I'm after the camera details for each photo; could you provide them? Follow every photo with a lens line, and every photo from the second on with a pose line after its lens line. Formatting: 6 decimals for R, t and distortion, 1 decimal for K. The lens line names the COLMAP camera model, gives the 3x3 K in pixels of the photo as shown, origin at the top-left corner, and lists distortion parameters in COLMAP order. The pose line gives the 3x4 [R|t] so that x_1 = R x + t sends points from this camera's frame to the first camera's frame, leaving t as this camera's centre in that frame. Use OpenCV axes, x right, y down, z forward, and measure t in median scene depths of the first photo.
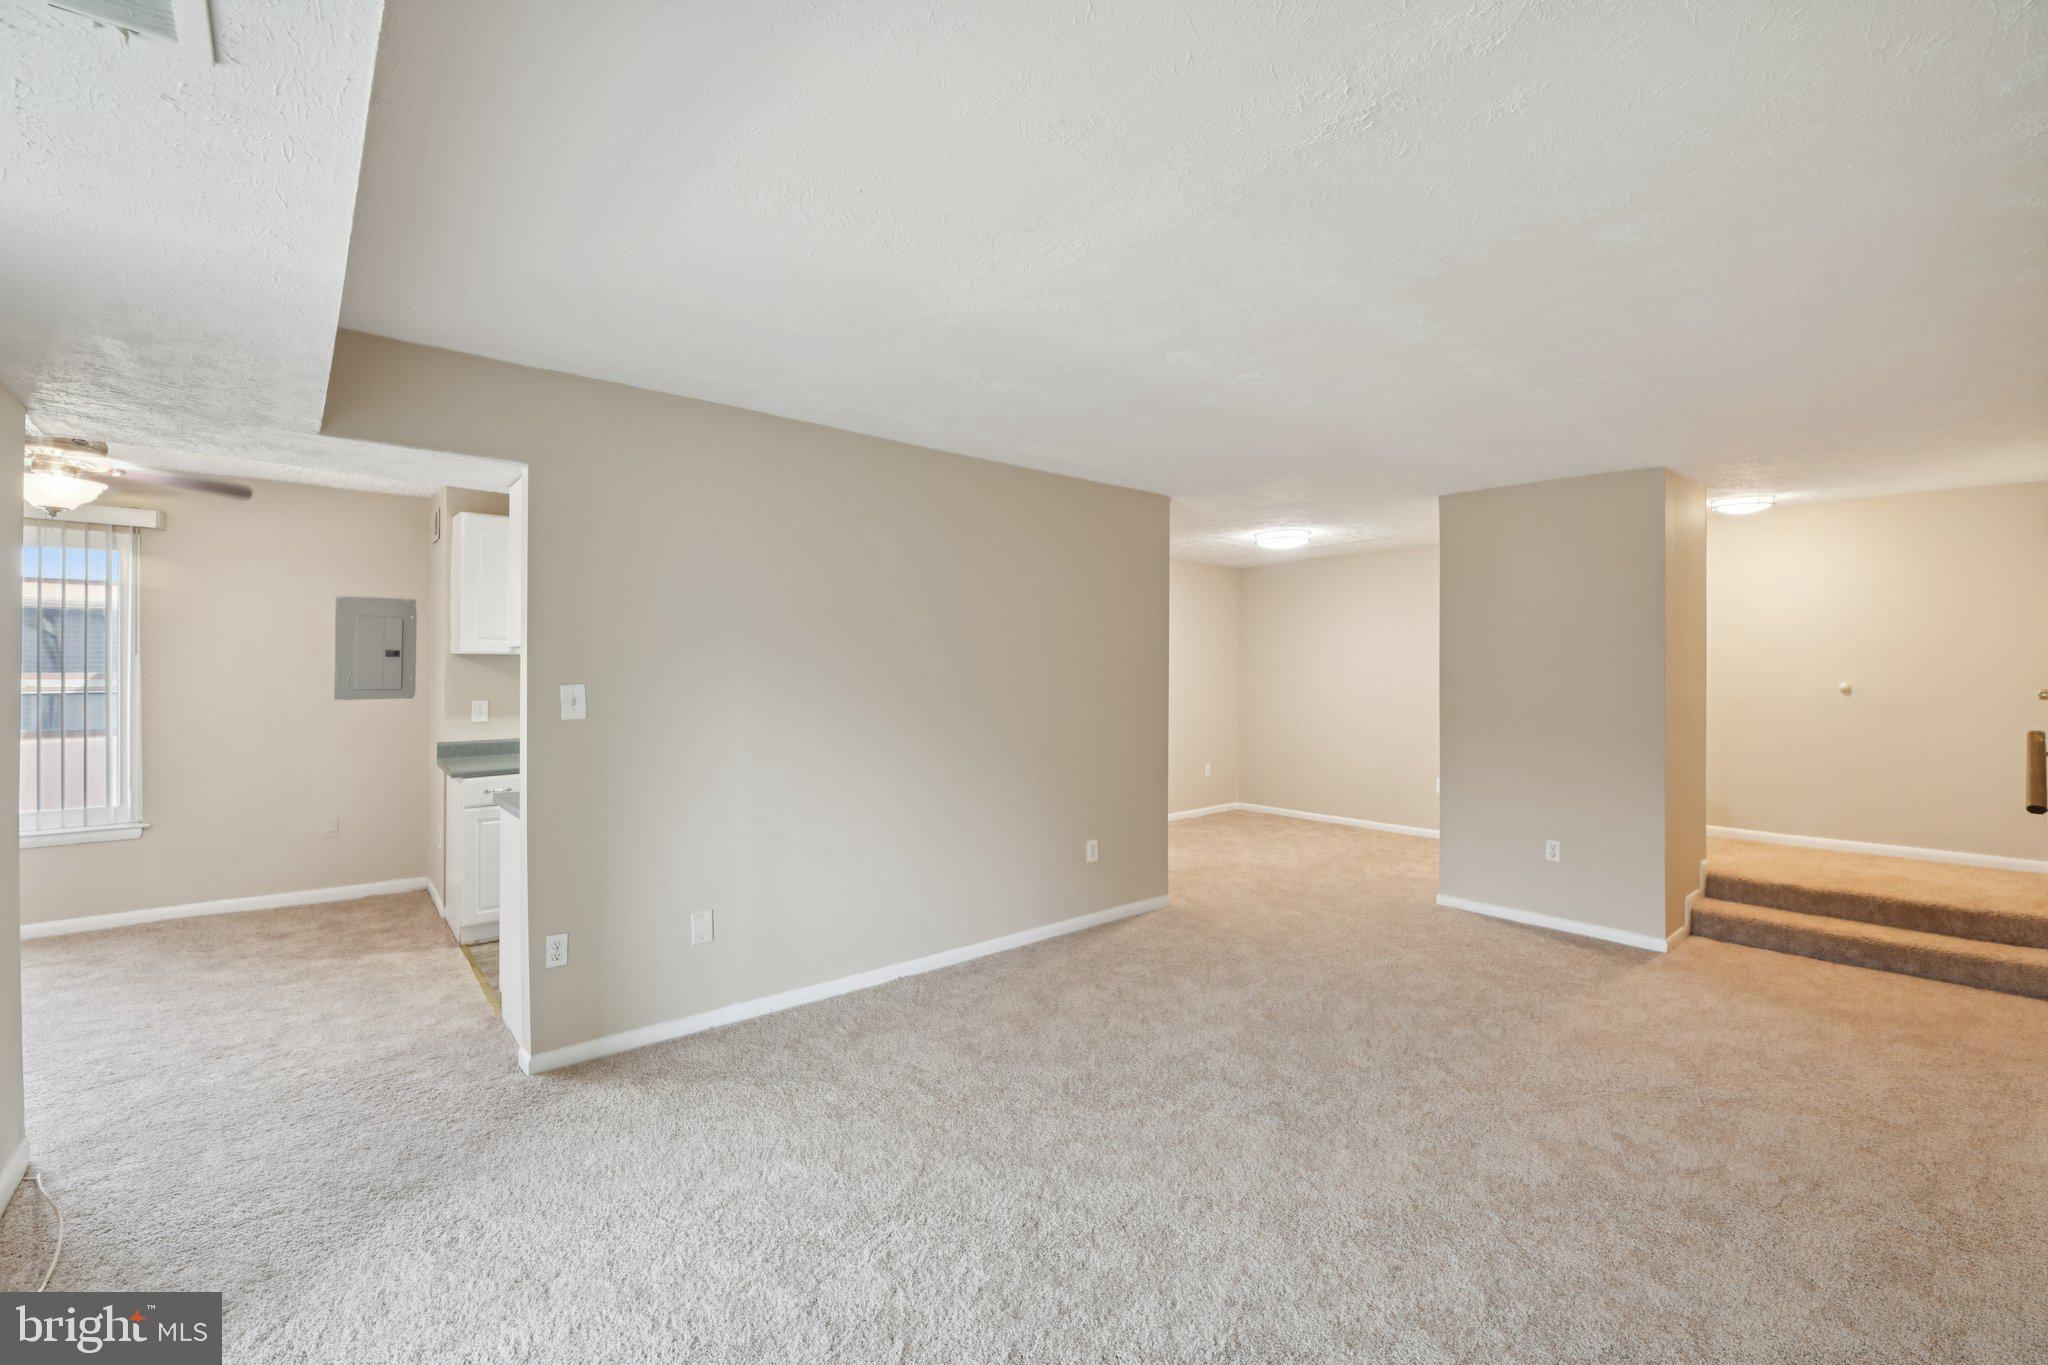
lens RADIAL K [[871.4, 0, 1031.8], [0, 871.4, 665.5], [0, 0, 1]] dist [-0.000470, -0.000413]
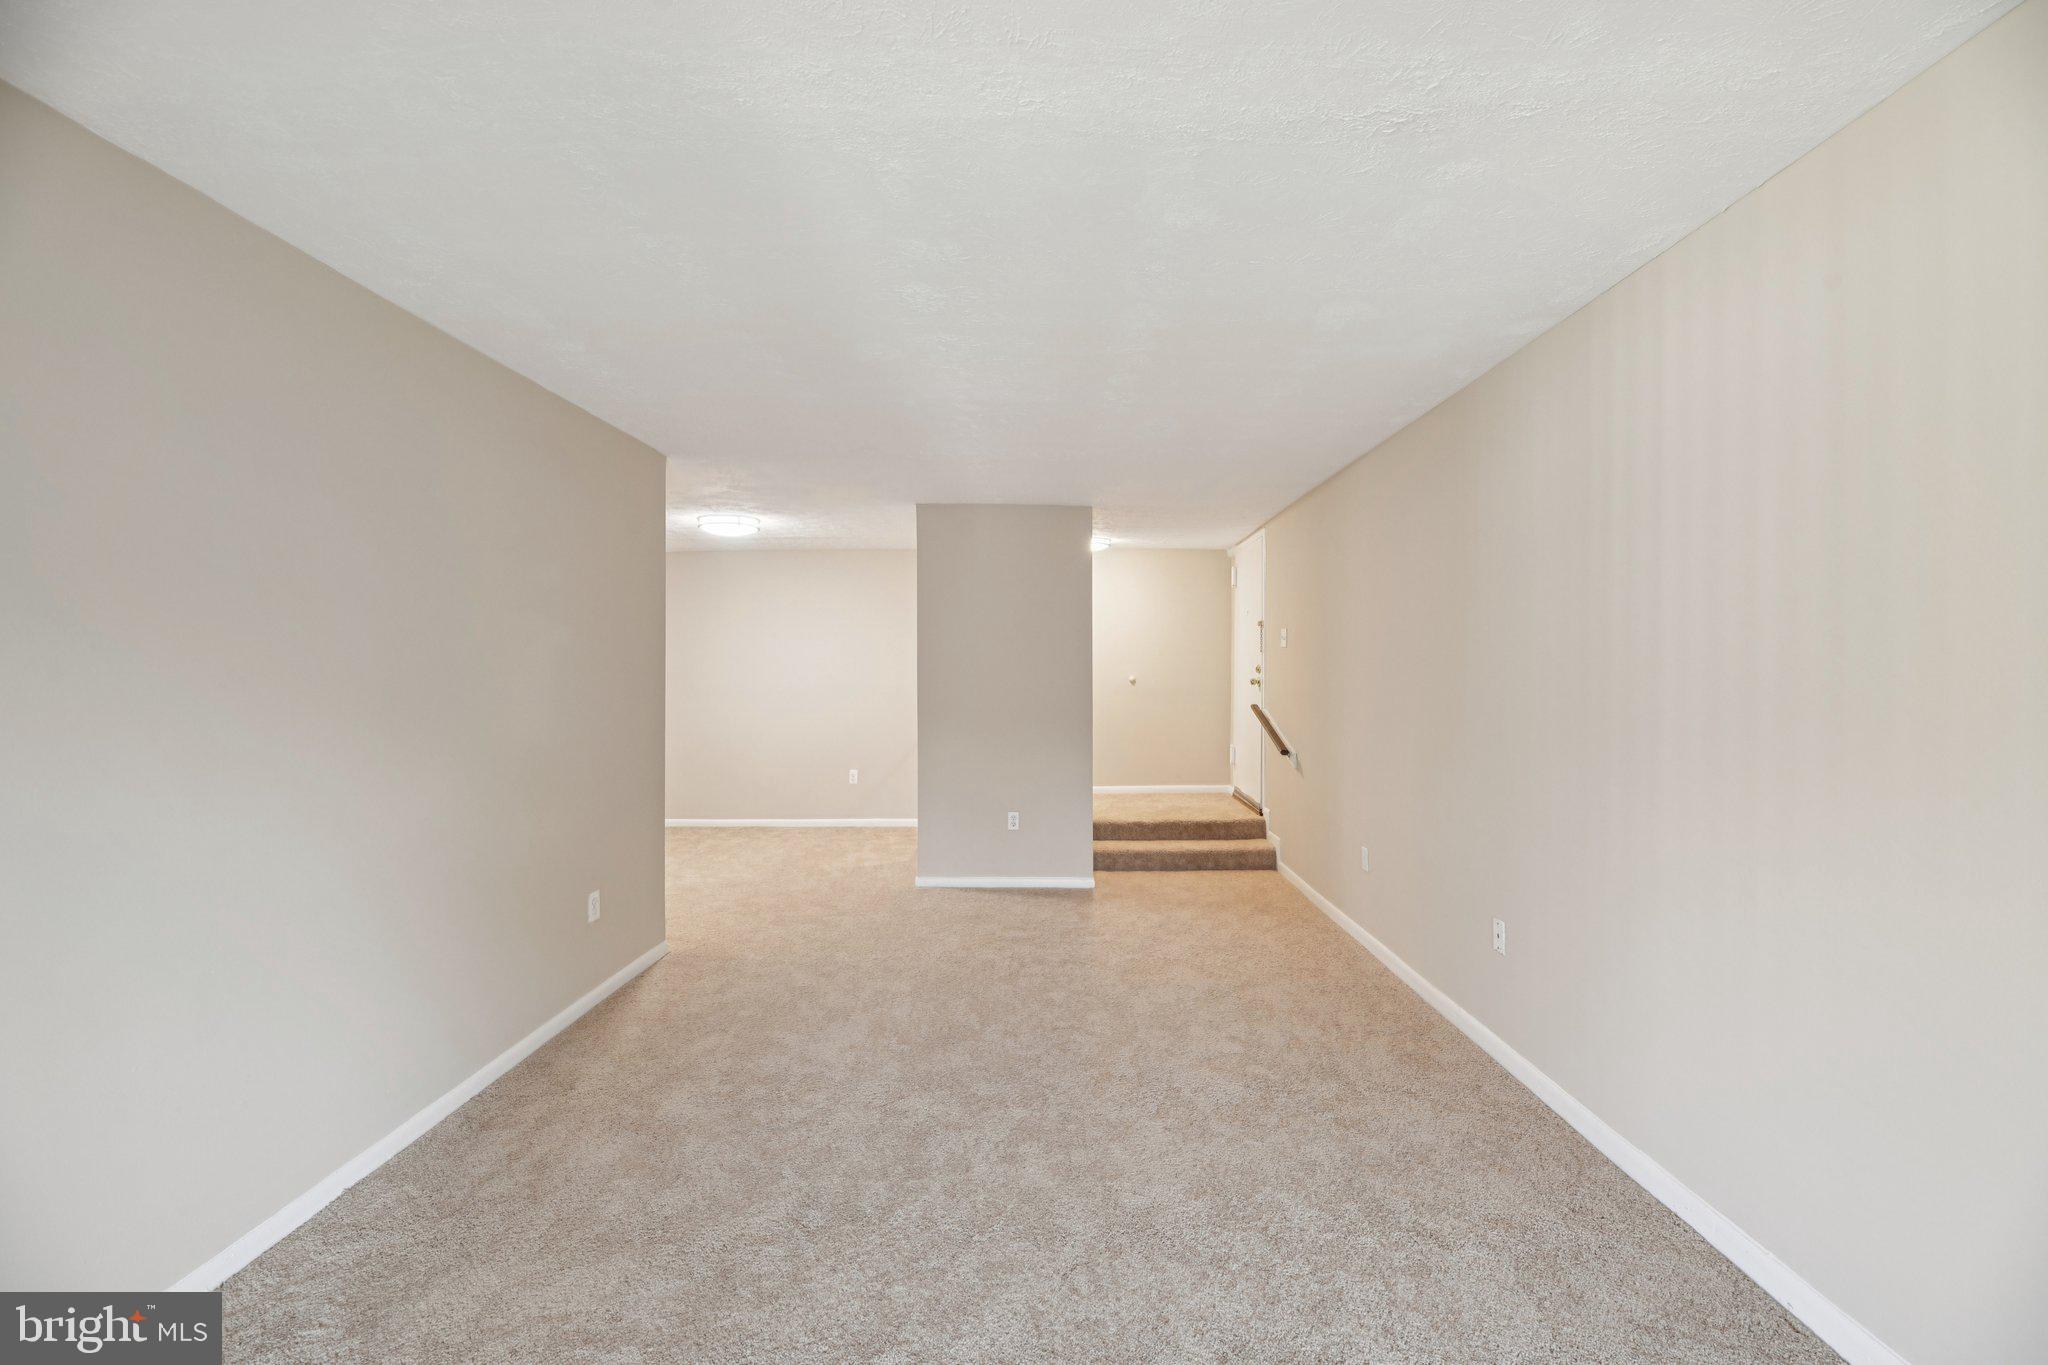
lens RADIAL K [[832.4, 0, 1023.9], [0, 832.4, 691.9], [0, 0, 1]] dist [0.000275, -0.000641]
pose [[0.658185, -0.024295, 0.752464, -0.260473], [0.001176, 0.999511, 0.031243, 0.003058], [-0.752855, -0.019679, 0.657892, 0.284240]]
